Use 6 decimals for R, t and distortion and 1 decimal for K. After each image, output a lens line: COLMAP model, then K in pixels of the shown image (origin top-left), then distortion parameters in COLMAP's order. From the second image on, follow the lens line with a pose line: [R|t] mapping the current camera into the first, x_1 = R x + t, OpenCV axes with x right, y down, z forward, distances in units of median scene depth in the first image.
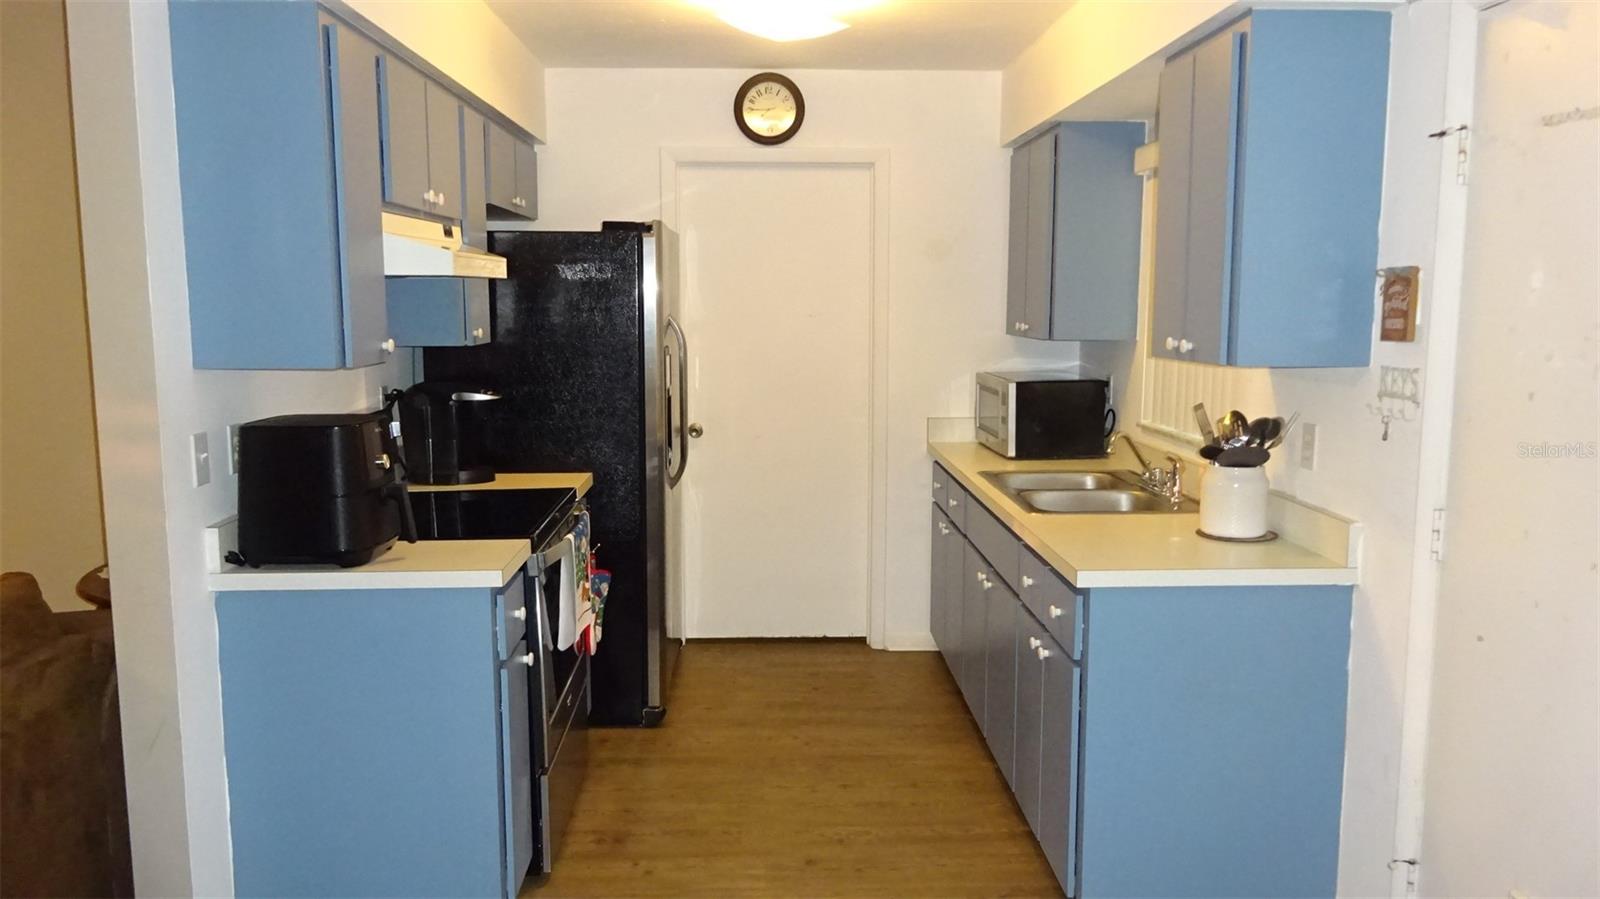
lens RADIAL K [[1186.3, 0, 804.8], [0, 1186.3, 444.3], [0, 0, 1]] dist [-0.002792, 0.007320]
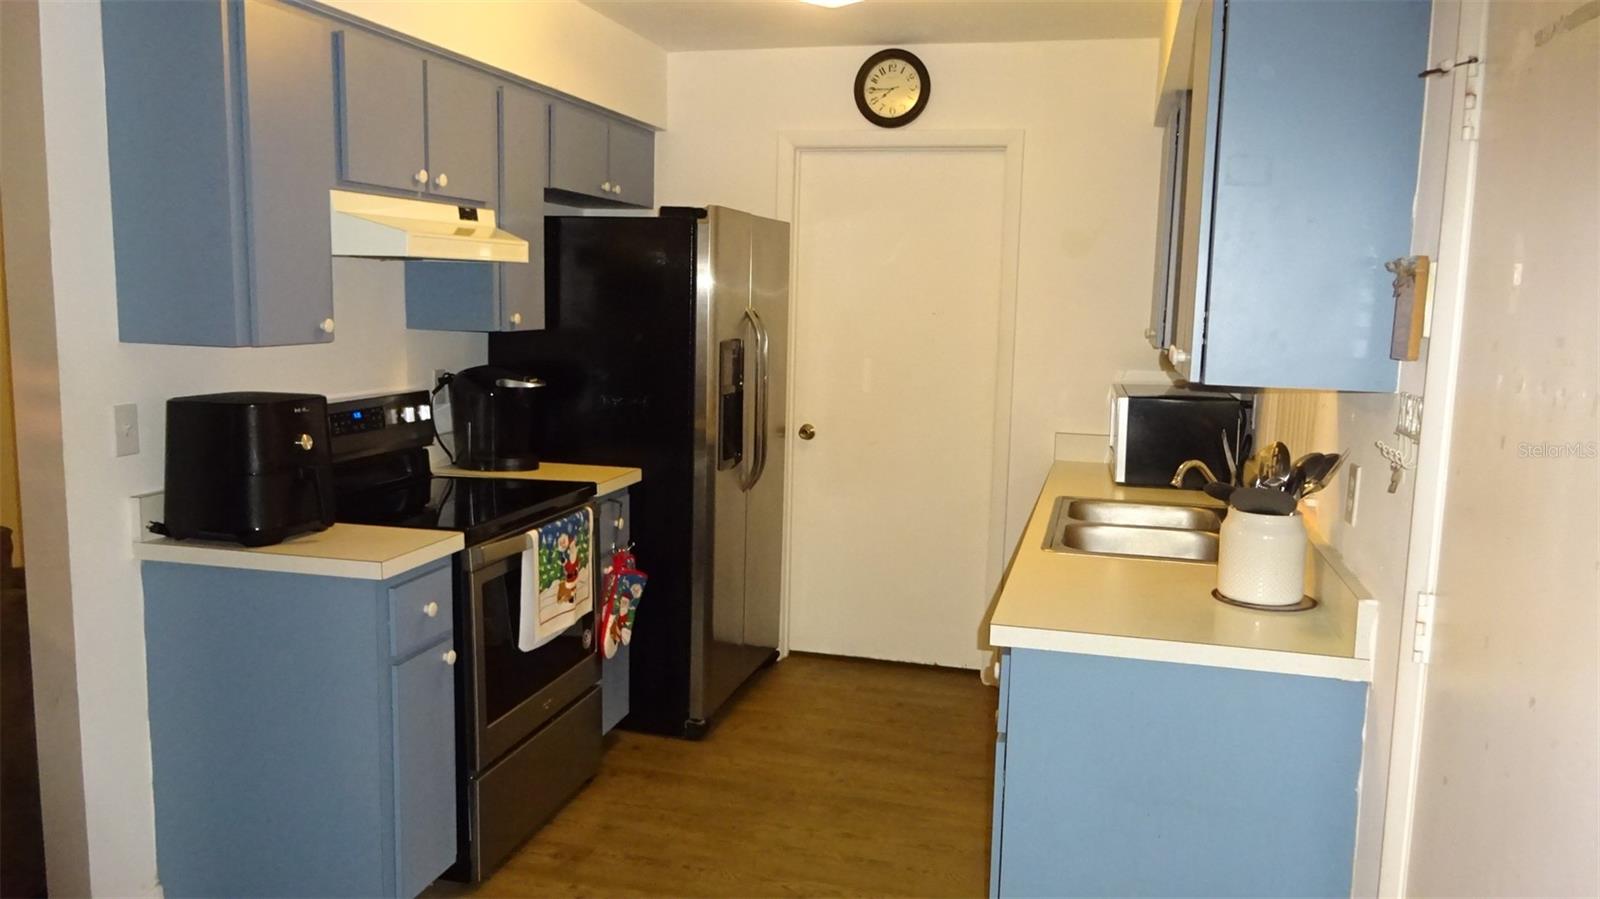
lens RADIAL K [[1186.3, 0, 803.7], [0, 1186.3, 449.9], [0, 0, 1]] dist [-0.002792, 0.007320]
pose [[0.956695, 0.060679, -0.284698, 0.233314], [-0.059771, 0.998141, 0.011886, -0.011392], [0.284890, 0.005645, 0.958544, 0.124917]]
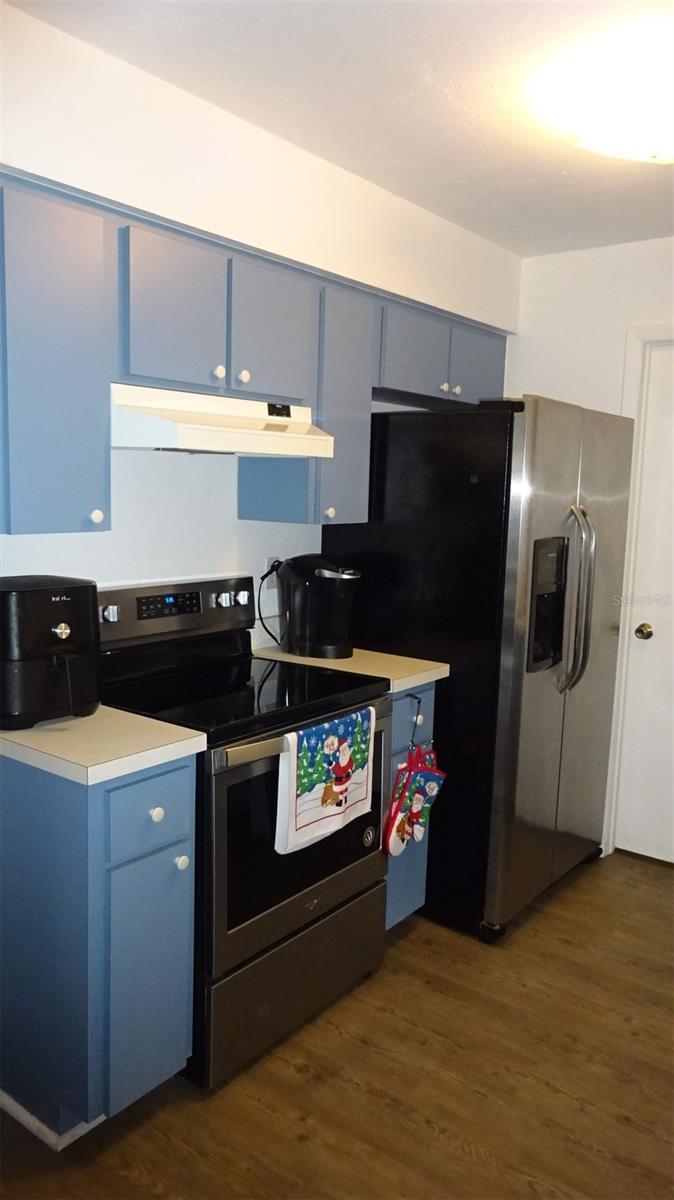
lens RADIAL K [[889.7, 0, 337.3], [0, 889.7, 594.4], [0, 0, 1]] dist [-0.002792, 0.007320]
pose [[0.770670, 0.105391, -0.628459, 0.210619], [-0.111780, 0.993295, 0.029498, -0.046338], [0.627354, 0.047516, 0.777283, 0.405912]]
